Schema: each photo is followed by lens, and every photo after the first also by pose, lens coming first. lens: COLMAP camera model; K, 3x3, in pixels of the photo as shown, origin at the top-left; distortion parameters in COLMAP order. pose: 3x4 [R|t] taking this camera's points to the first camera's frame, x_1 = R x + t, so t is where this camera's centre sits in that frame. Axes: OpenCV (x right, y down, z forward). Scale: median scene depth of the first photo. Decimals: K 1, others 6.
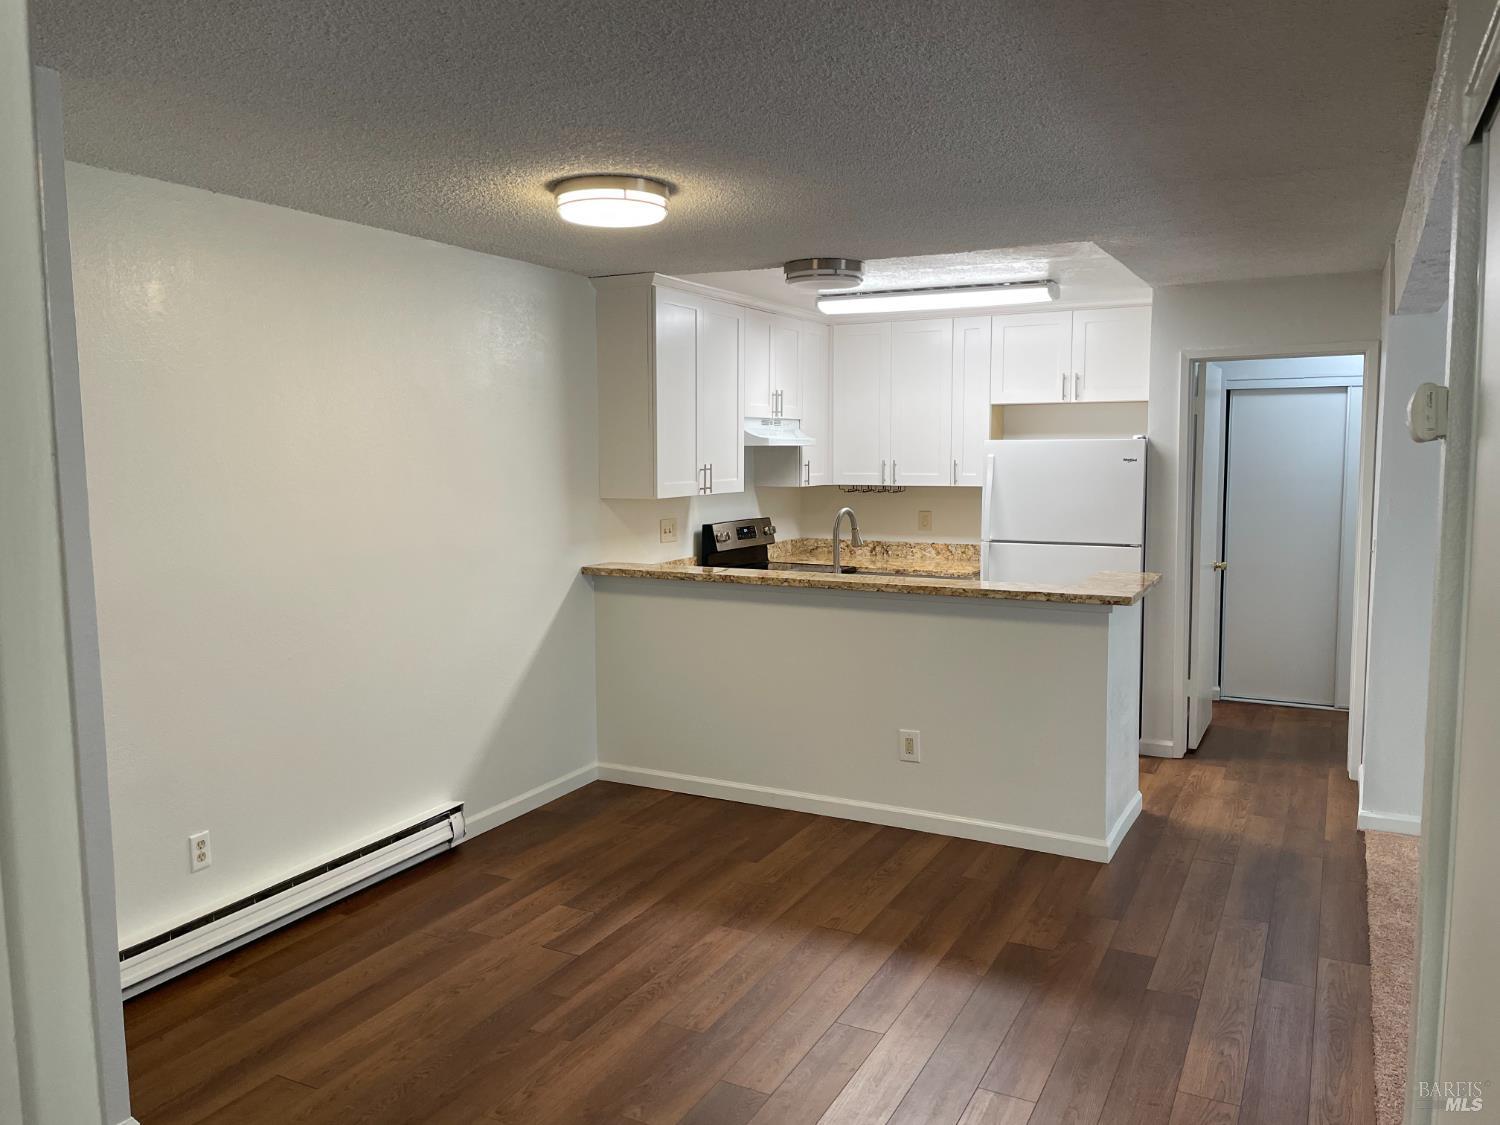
lens RADIAL K [[1153.8, 0, 751.1], [0, 1153.8, 558.7], [0, 0, 1]] dist [0.047425, -0.036308]
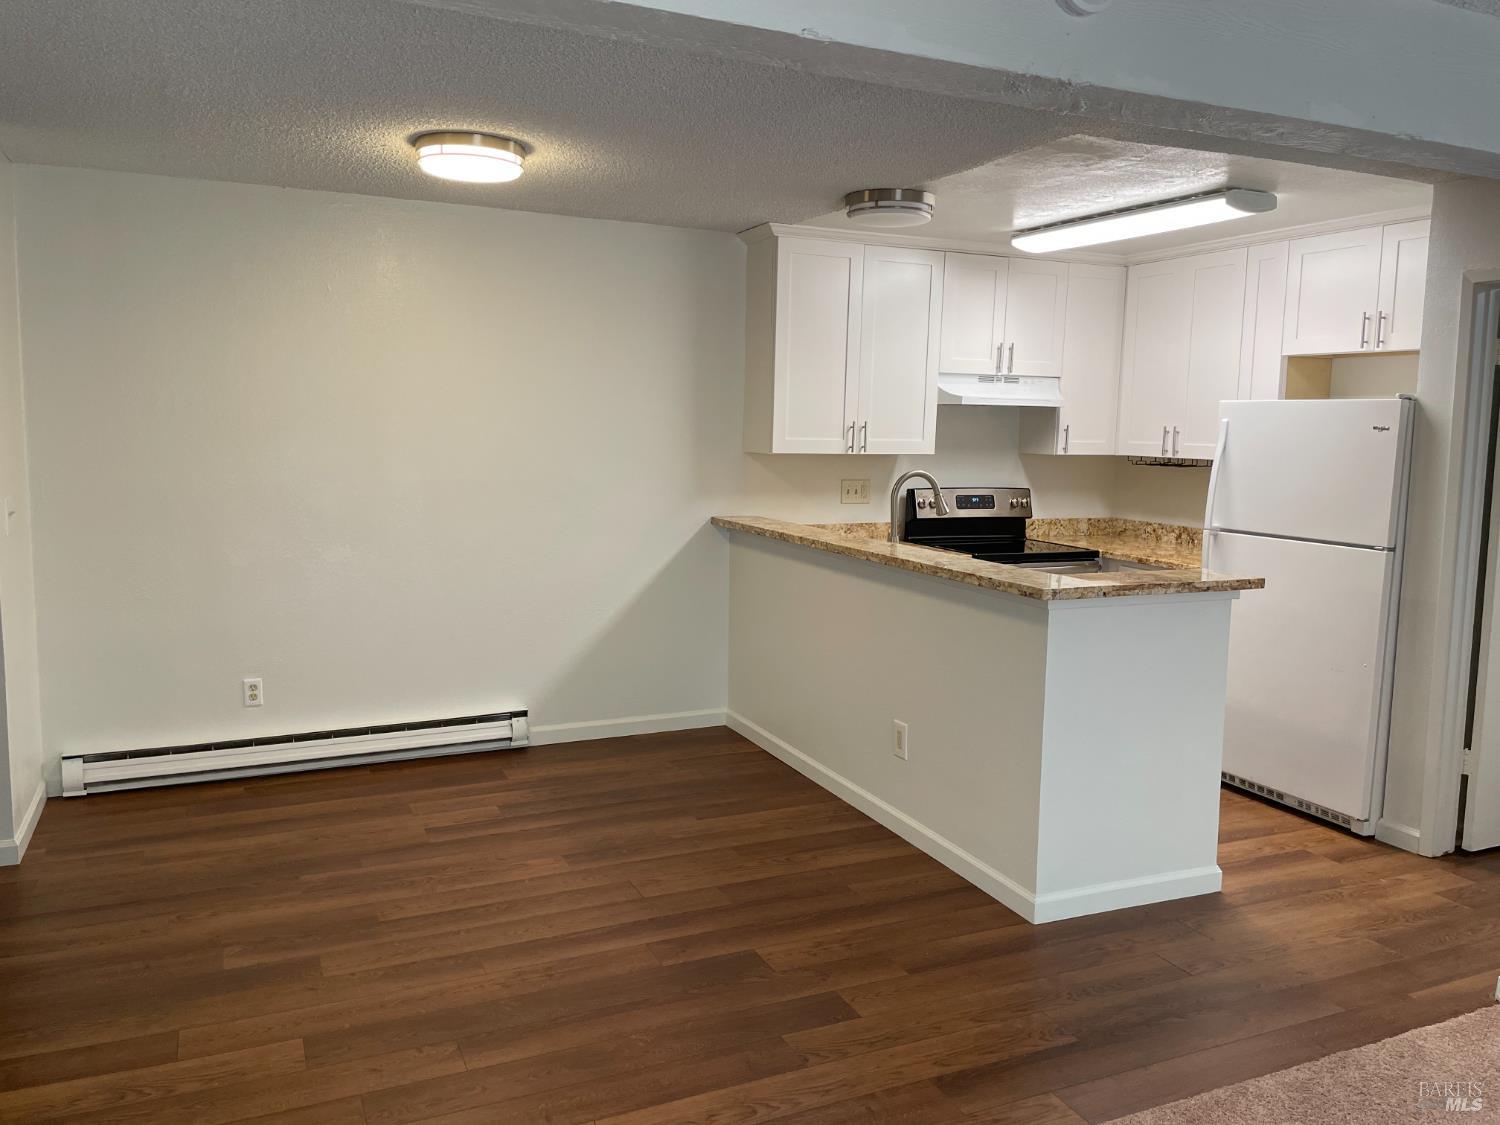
lens RADIAL K [[1153.8, 0, 741.8], [0, 1153.8, 558.9], [0, 0, 1]] dist [0.047425, -0.036308]
pose [[0.778860, 0.094173, -0.620087, 0.517533], [-0.083867, 0.995422, 0.045834, -0.005096], [0.621565, 0.016307, 0.783193, 0.208103]]
